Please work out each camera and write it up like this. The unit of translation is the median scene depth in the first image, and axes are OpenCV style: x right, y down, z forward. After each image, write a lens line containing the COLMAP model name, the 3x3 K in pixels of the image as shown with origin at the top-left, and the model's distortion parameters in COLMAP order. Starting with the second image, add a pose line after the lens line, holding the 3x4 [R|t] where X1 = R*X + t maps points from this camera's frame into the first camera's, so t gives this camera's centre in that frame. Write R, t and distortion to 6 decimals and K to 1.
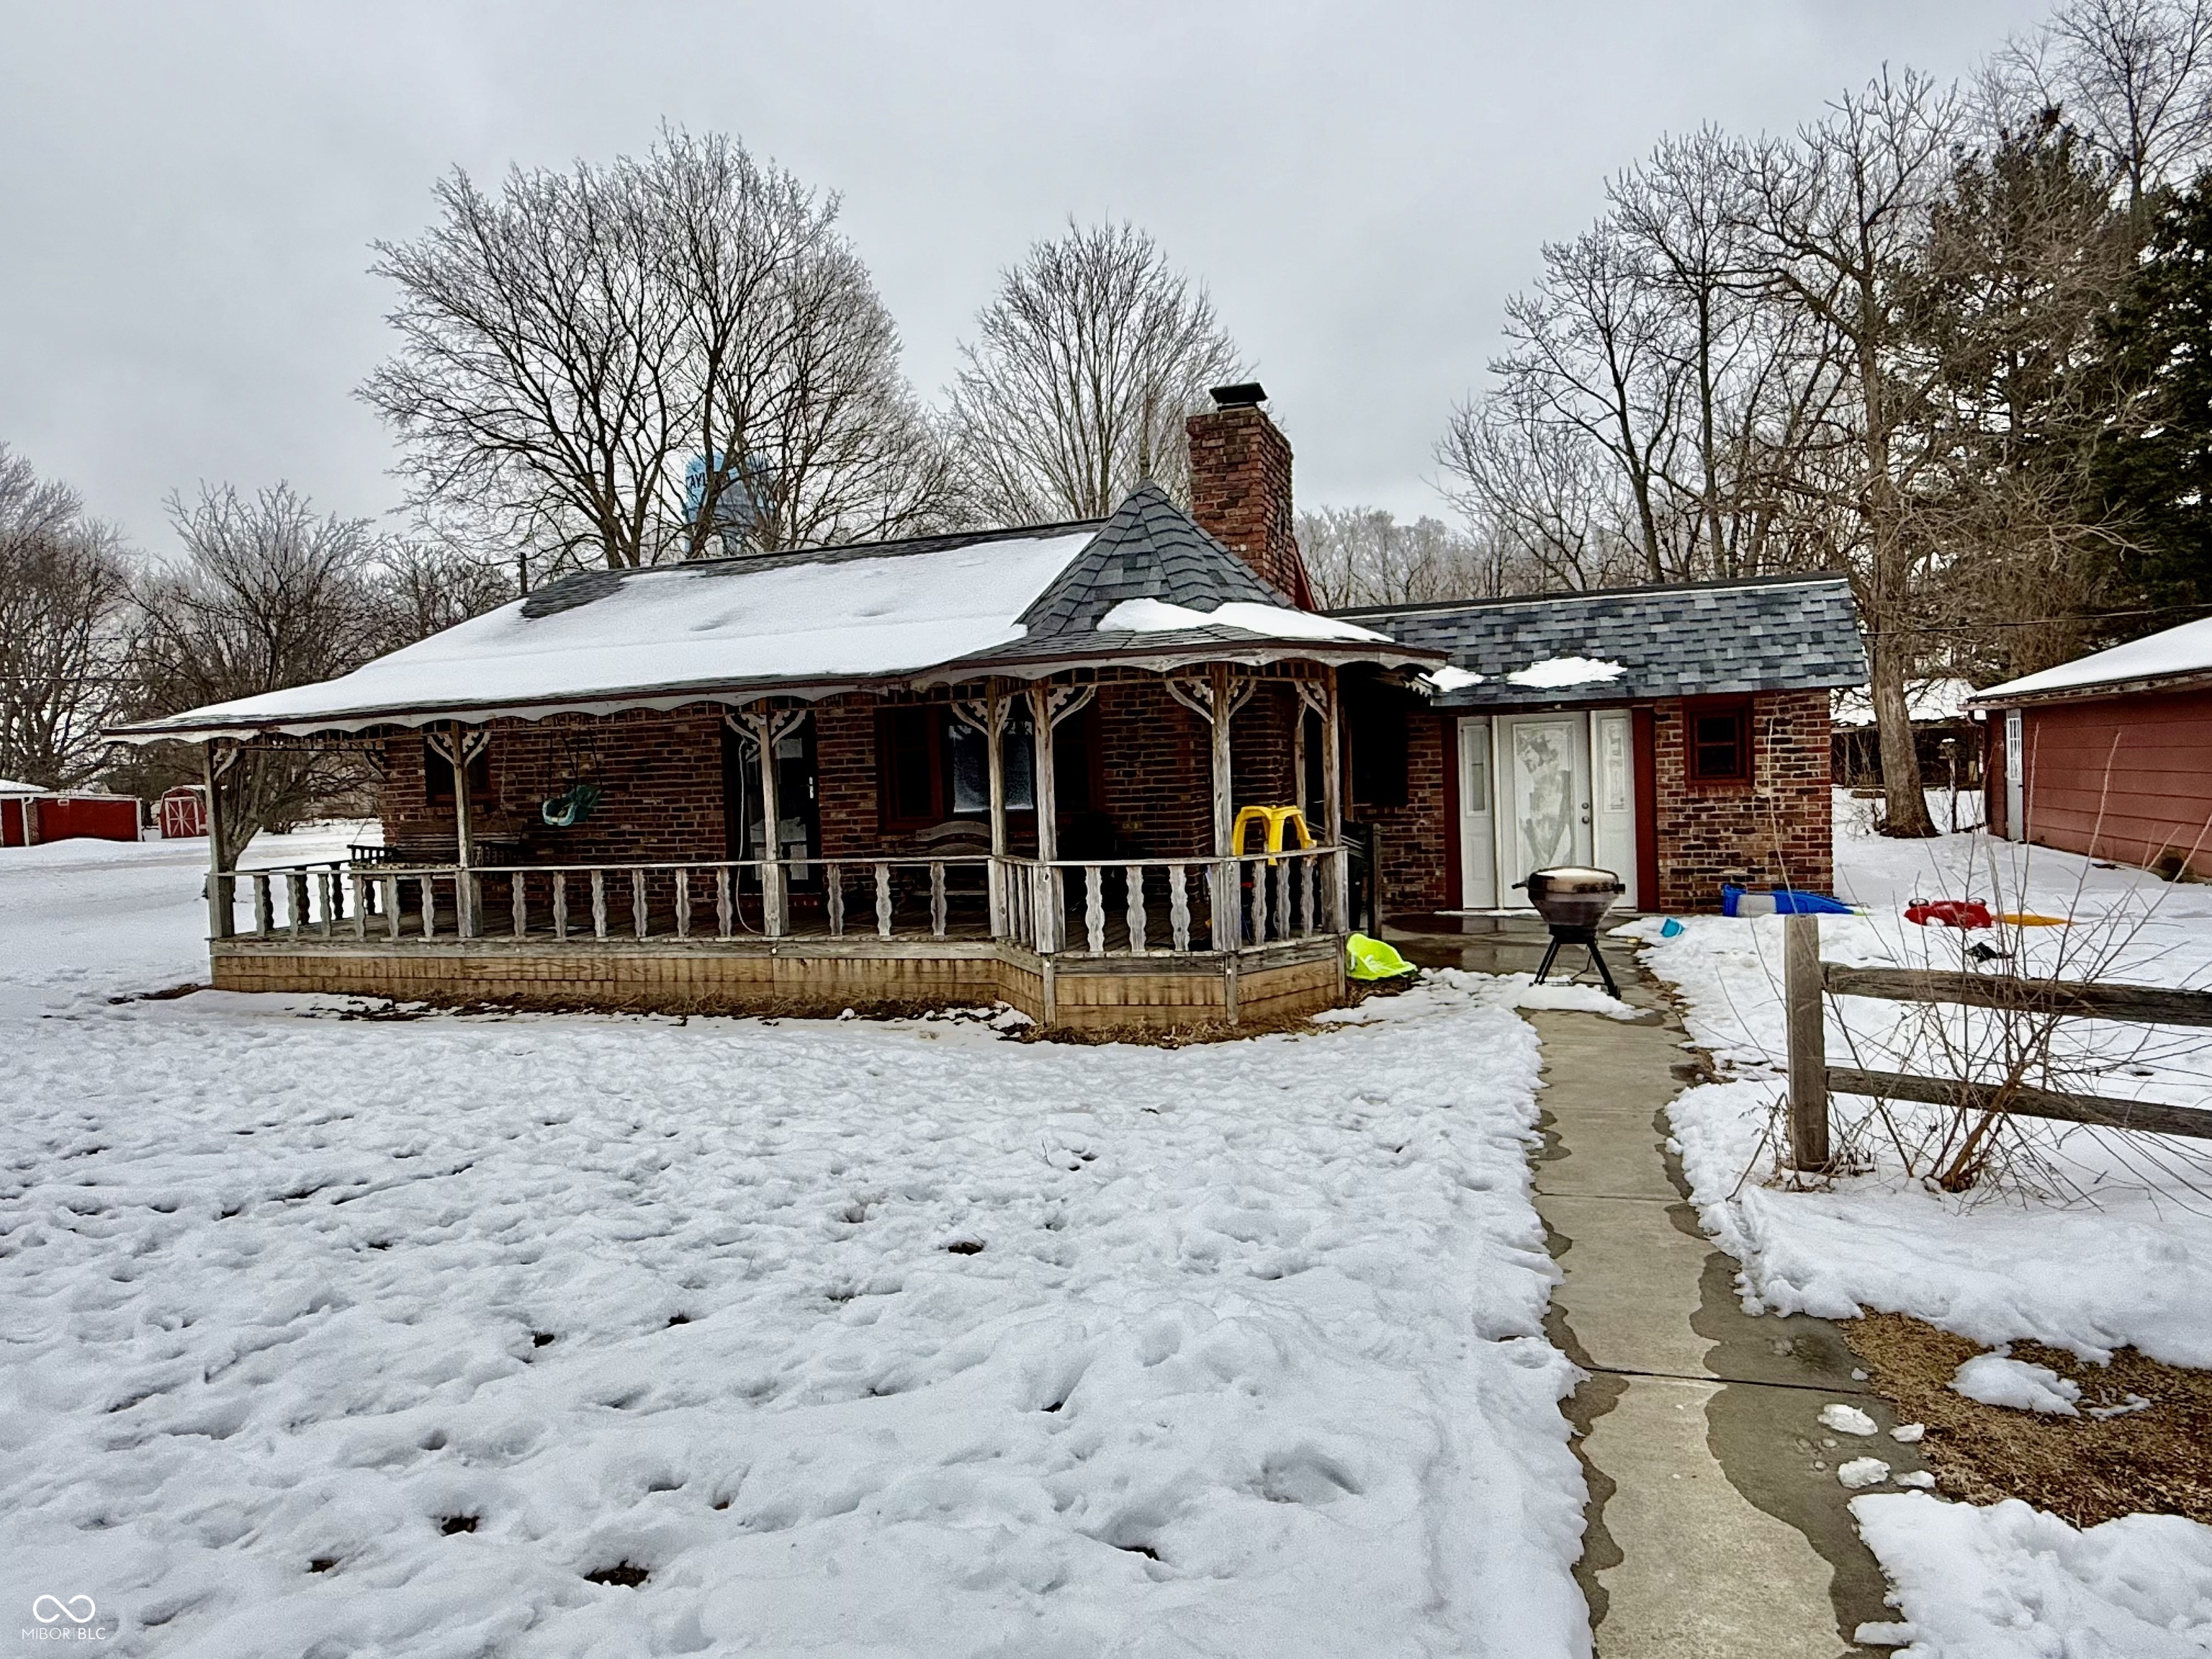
lens RADIAL K [[1347.2, 0, 1102.4], [0, 1347.2, 828.0], [0, 0, 1]] dist [0.004087, 0.004179]
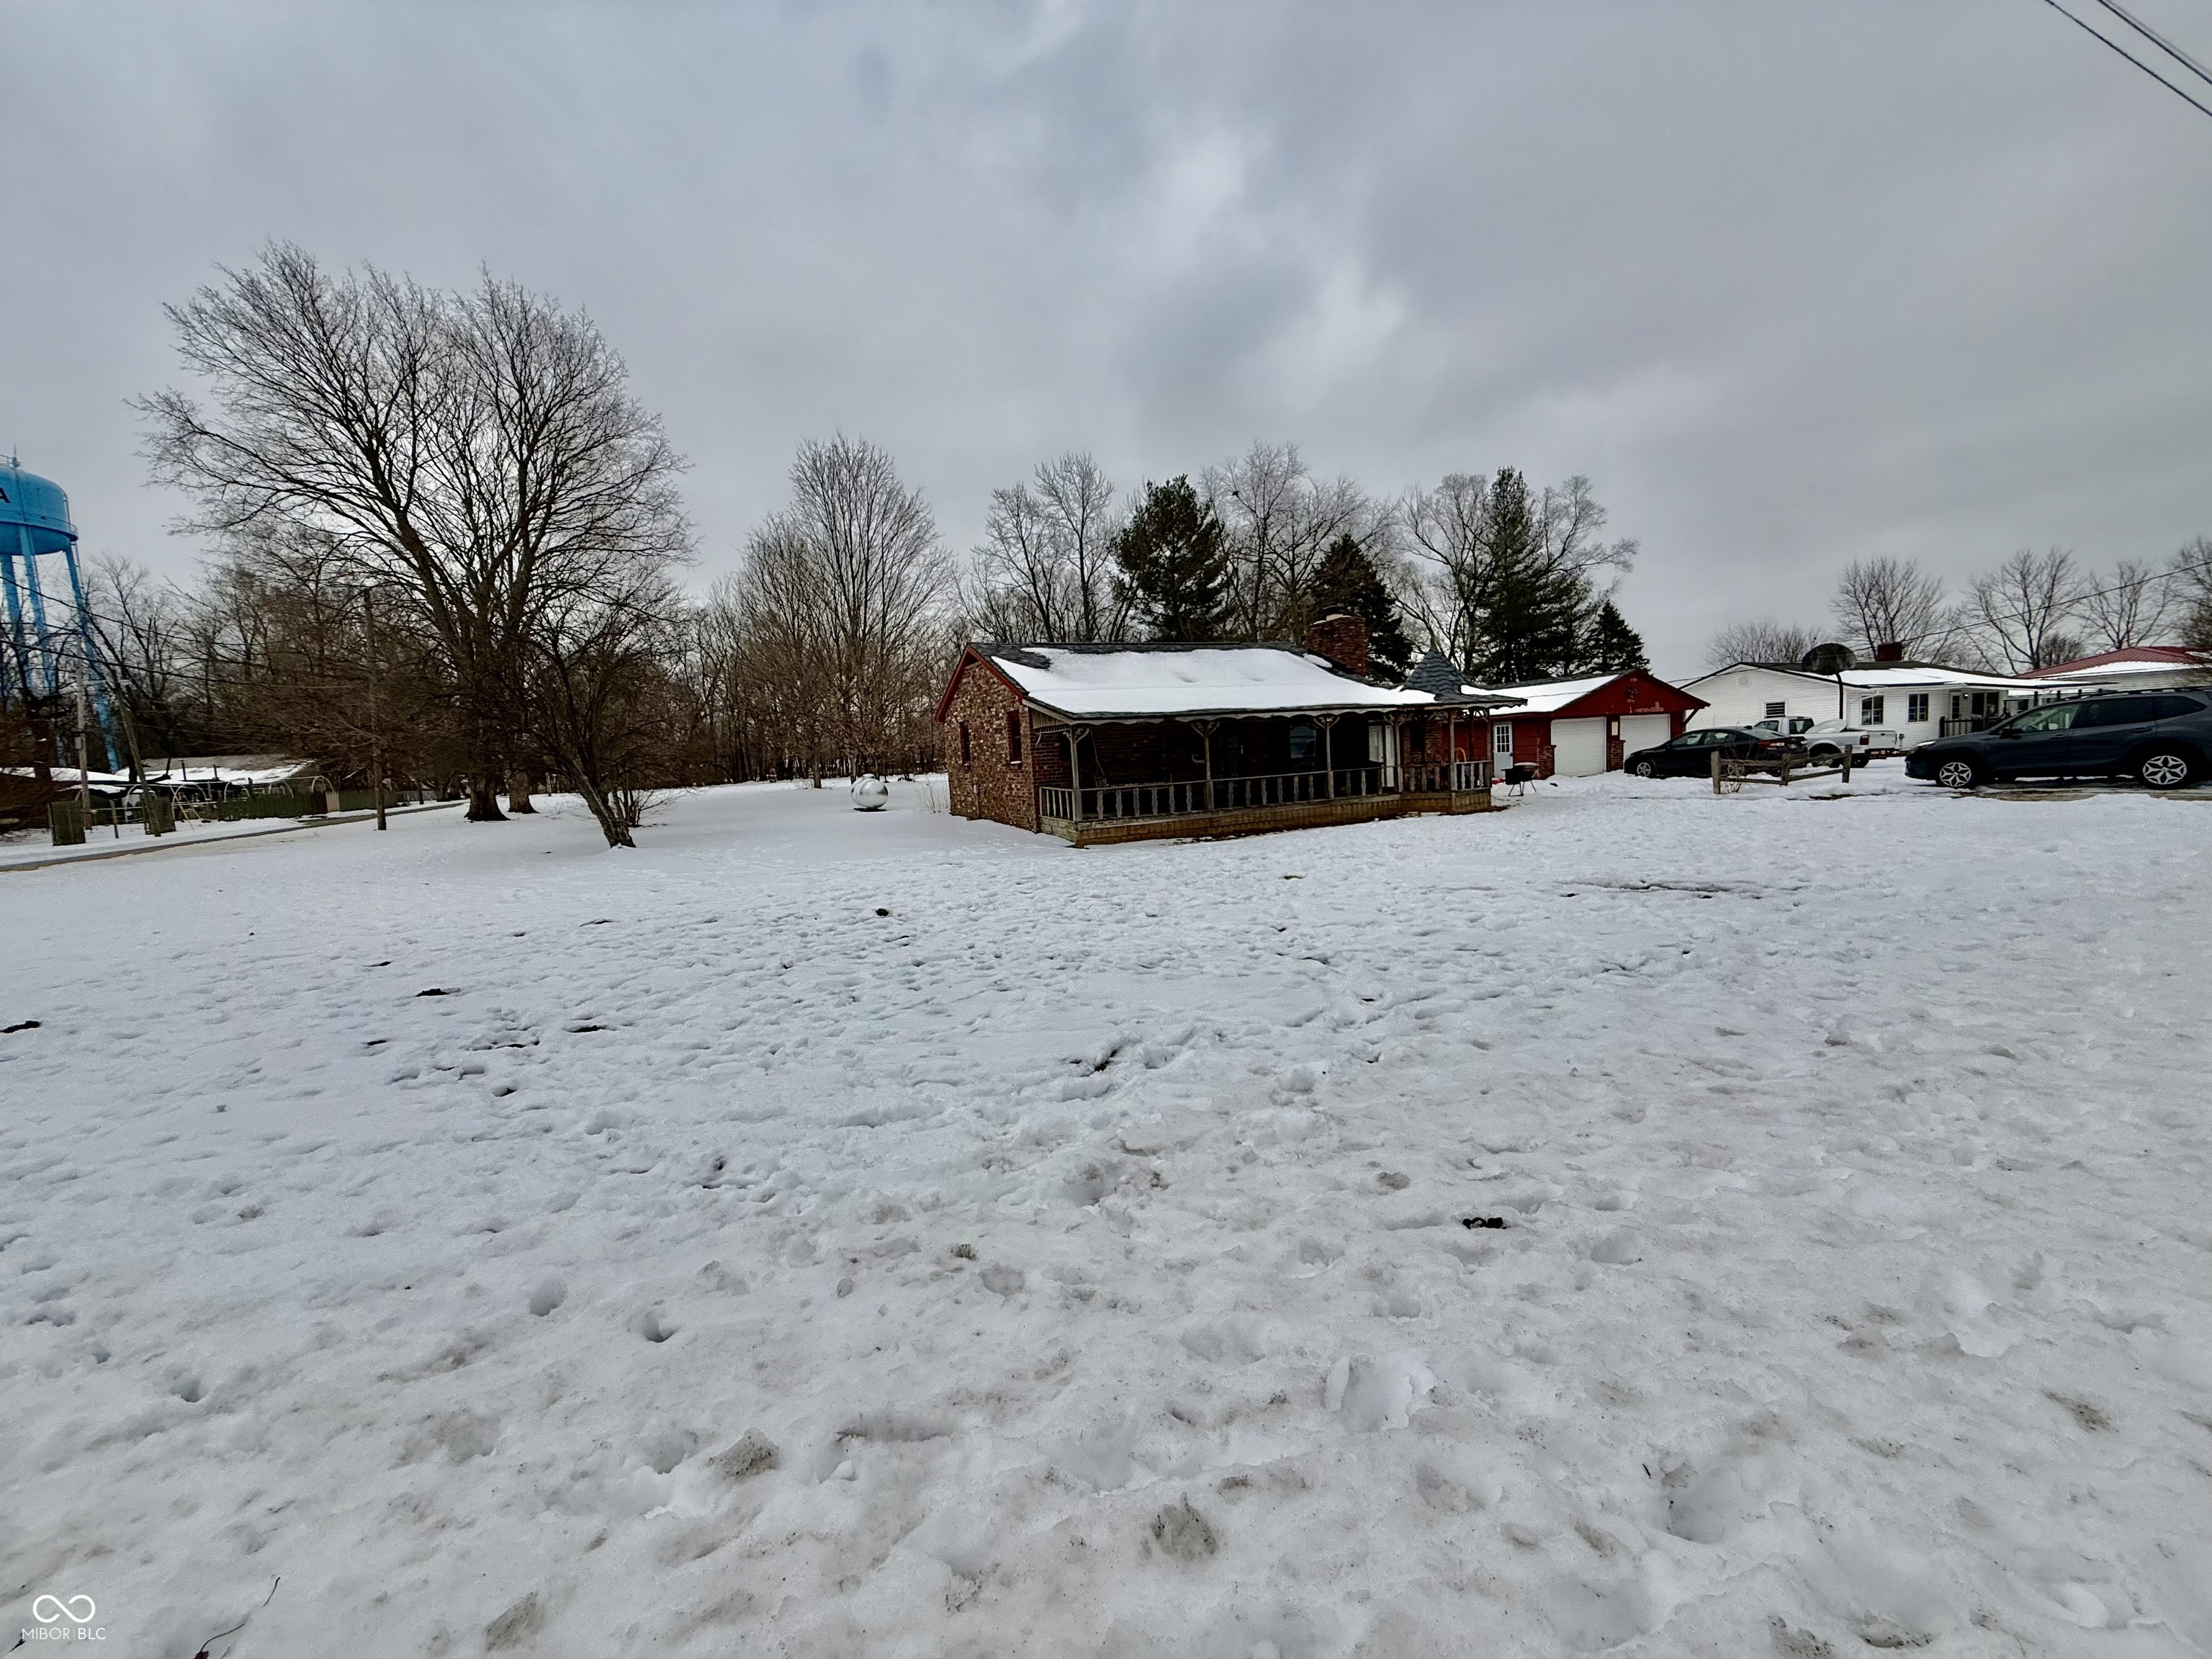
lens RADIAL K [[878.3, 0, 1095.1], [0, 878.3, 834.2], [0, 0, 1]] dist [0.000453, -0.000191]
pose [[0.737748, -0.062223, 0.672202, -1.512027], [0.051904, 0.998024, 0.035418, 0.054012], [-0.673078, 0.008760, 0.739520, -0.005617]]
